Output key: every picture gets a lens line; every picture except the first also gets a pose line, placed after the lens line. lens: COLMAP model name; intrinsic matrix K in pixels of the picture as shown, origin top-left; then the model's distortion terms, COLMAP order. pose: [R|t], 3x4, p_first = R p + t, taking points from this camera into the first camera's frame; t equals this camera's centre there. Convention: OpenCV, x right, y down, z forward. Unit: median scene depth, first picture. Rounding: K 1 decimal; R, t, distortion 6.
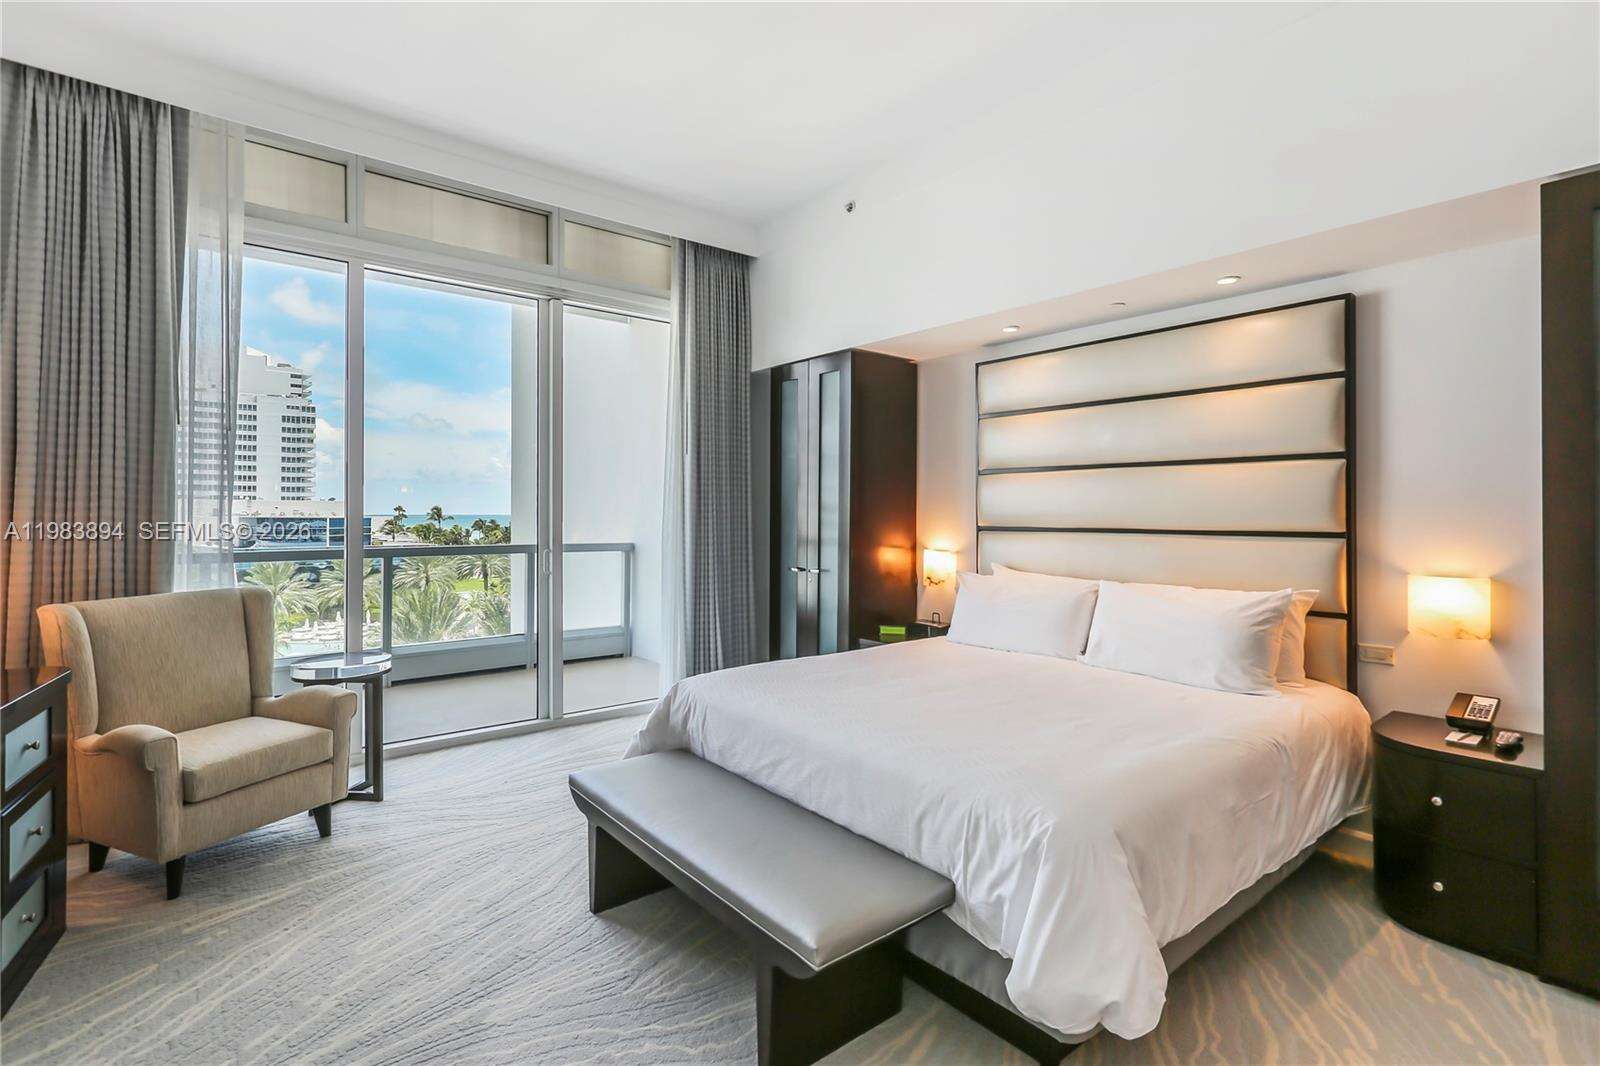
lens RADIAL K [[740.0, 0, 800.0], [0, 740.0, 510.6], [0, 0, 1]] dist [-0.001467, -0.000334]
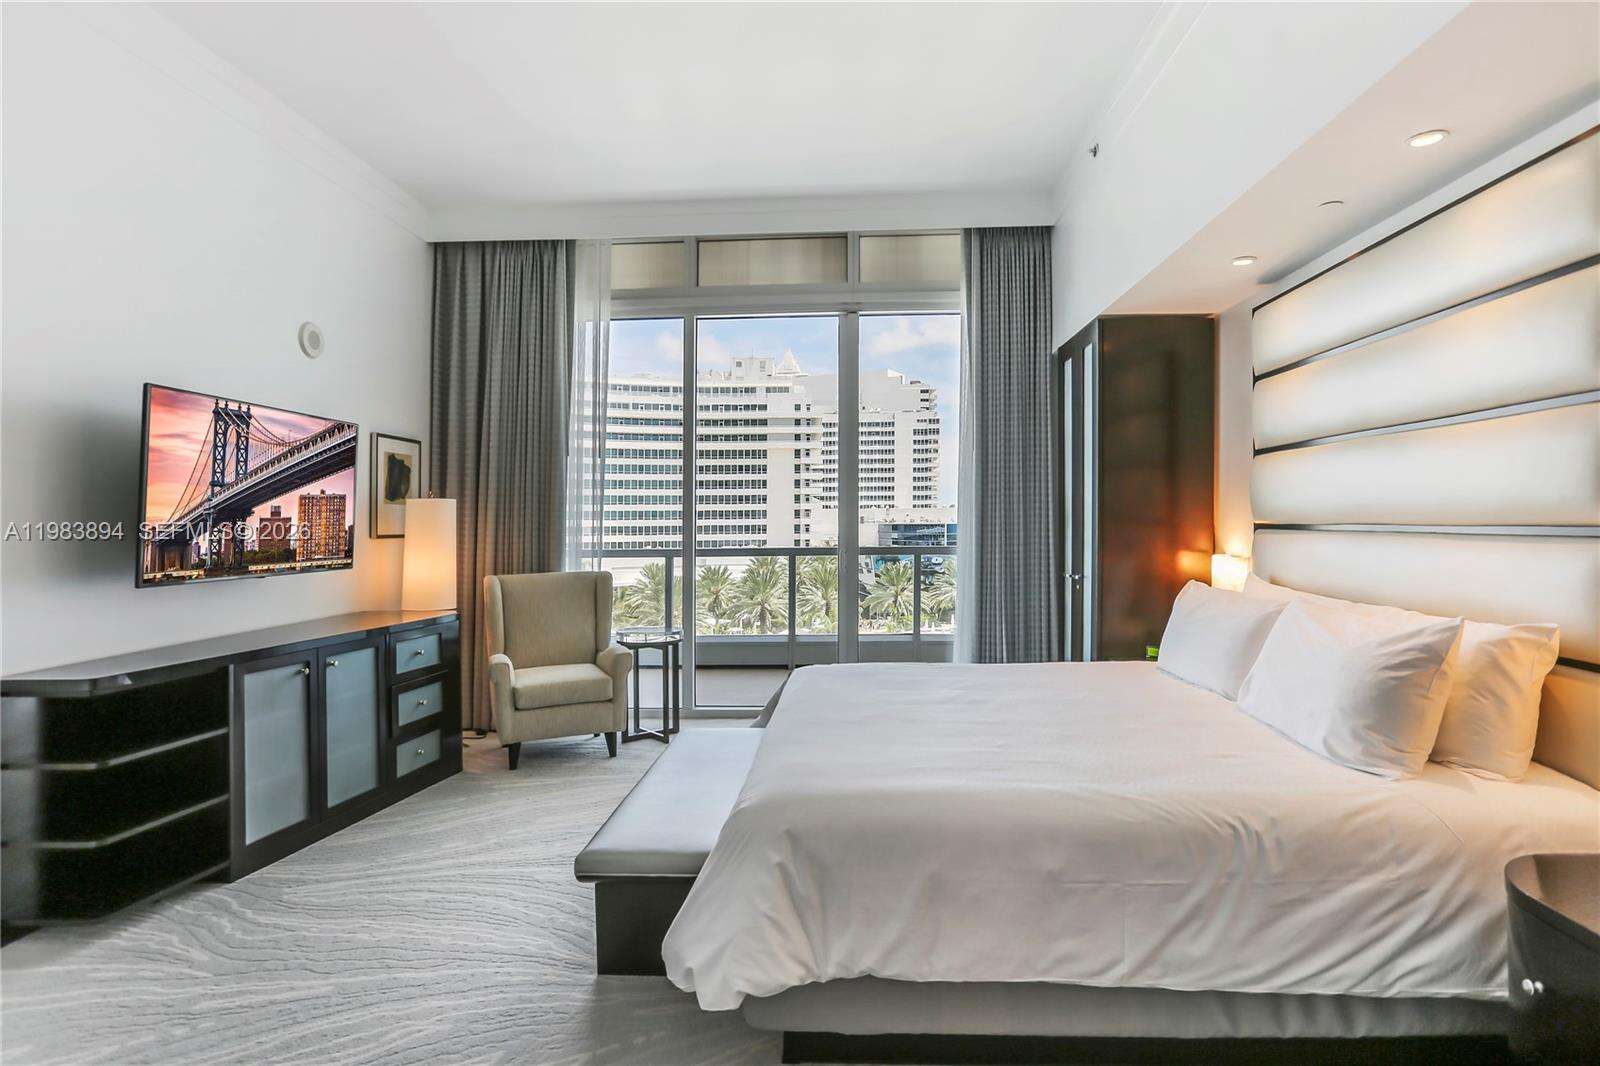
lens RADIAL K [[848.1, 0, 836.8], [0, 848.1, 494.3], [0, 0, 1]] dist [-0.037533, 0.000752]
pose [[0.749370, -0.029743, -0.661483, 0.641638], [0.013856, 0.999476, -0.029244, 0.013956], [0.662006, 0.012750, 0.749390, 0.109502]]
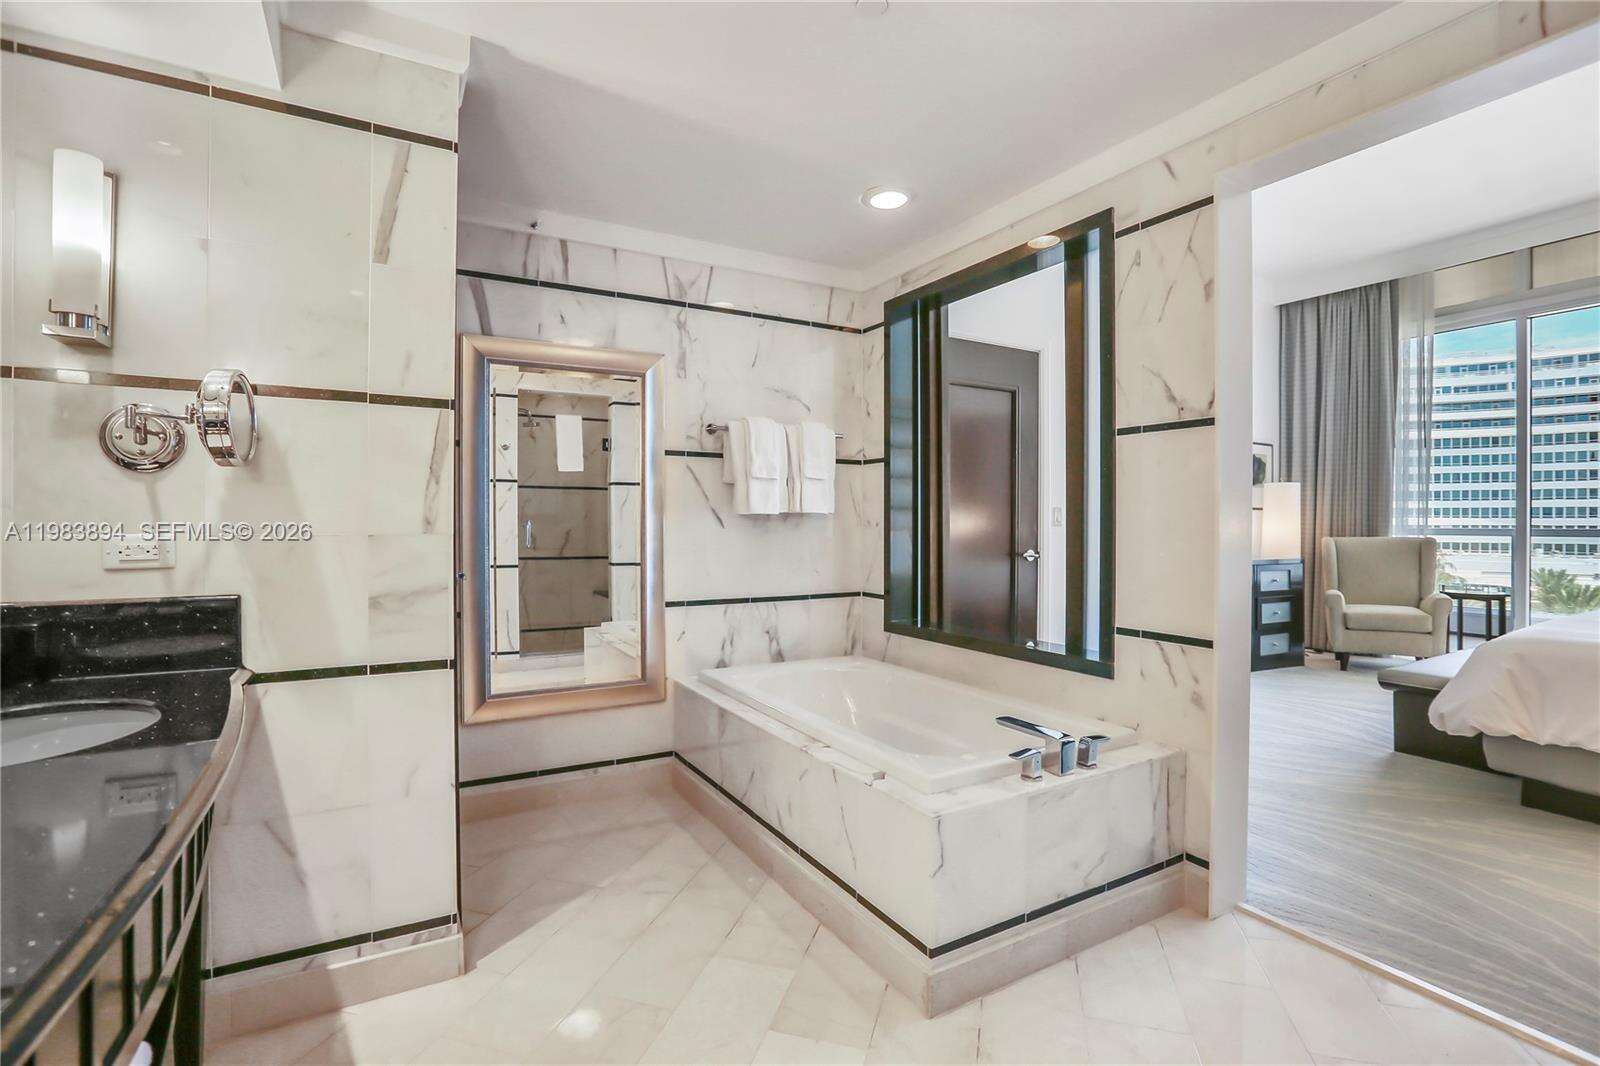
lens RADIAL K [[753.4, 0, 800.0], [0, 753.4, 533.0], [0, 0, 1]] dist [-0.017060, -0.000033]
pose [[-0.157669, 0.007223, -0.987466, 1.221299], [0.009039, 0.999942, 0.005871, 0.072547], [0.987451, -0.008000, -0.157725, -0.172354]]
